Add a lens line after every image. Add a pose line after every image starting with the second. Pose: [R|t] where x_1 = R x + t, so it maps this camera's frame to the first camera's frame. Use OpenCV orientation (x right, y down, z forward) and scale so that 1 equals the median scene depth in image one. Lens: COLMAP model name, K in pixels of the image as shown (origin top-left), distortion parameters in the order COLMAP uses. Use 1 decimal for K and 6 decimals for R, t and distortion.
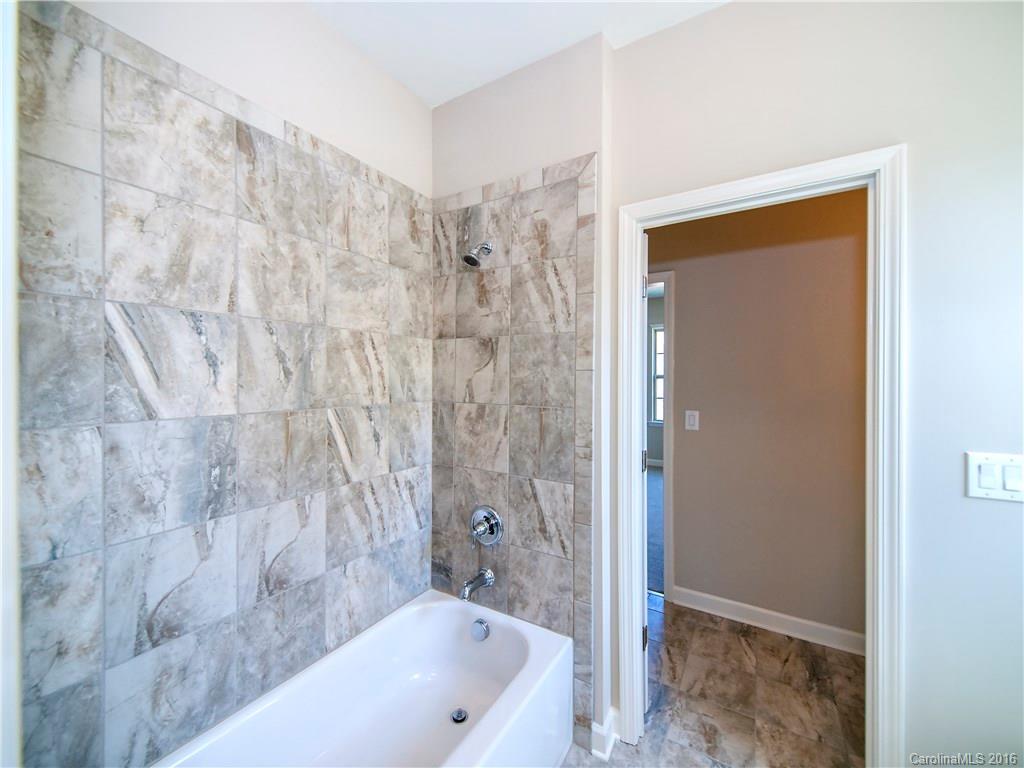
lens RADIAL K [[417.2, 0, 506.7], [0, 417.2, 375.5], [0, 0, 1]] dist [0.007754, -0.000755]
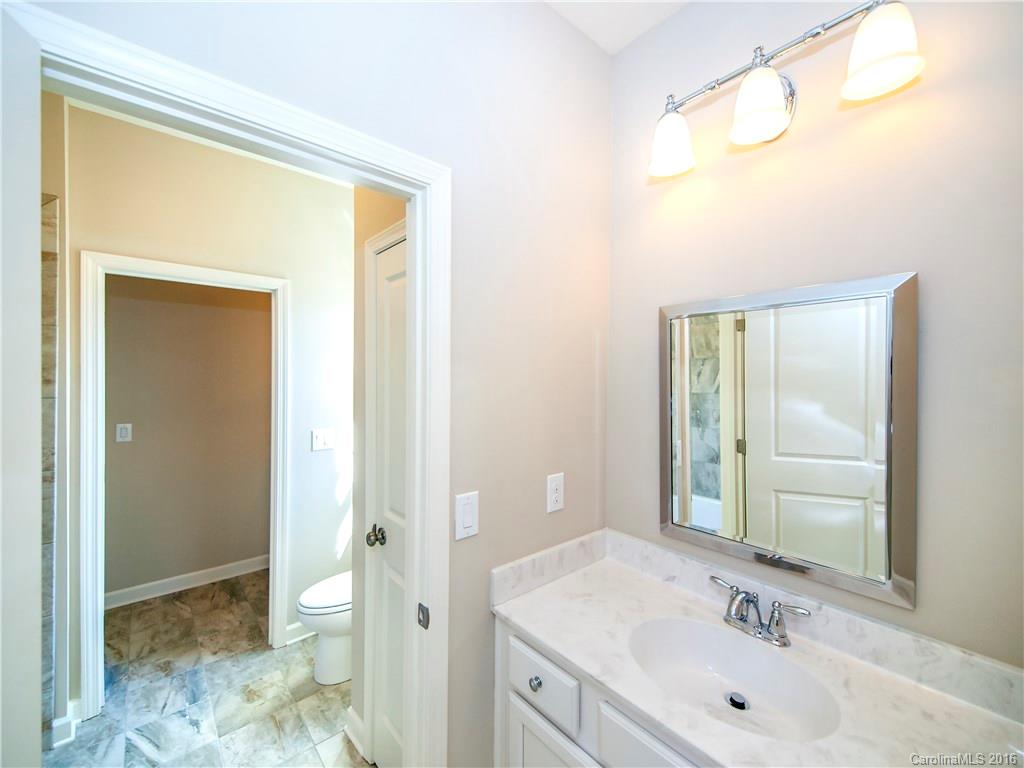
lens RADIAL K [[417.2, 0, 509.5], [0, 417.2, 374.9], [0, 0, 1]] dist [0.007754, -0.000755]
pose [[0.296246, 0.000305, 0.955112, -0.411812], [-0.008443, 0.999962, 0.002299, -0.073271], [-0.955074, -0.008745, 0.296237, -0.379009]]
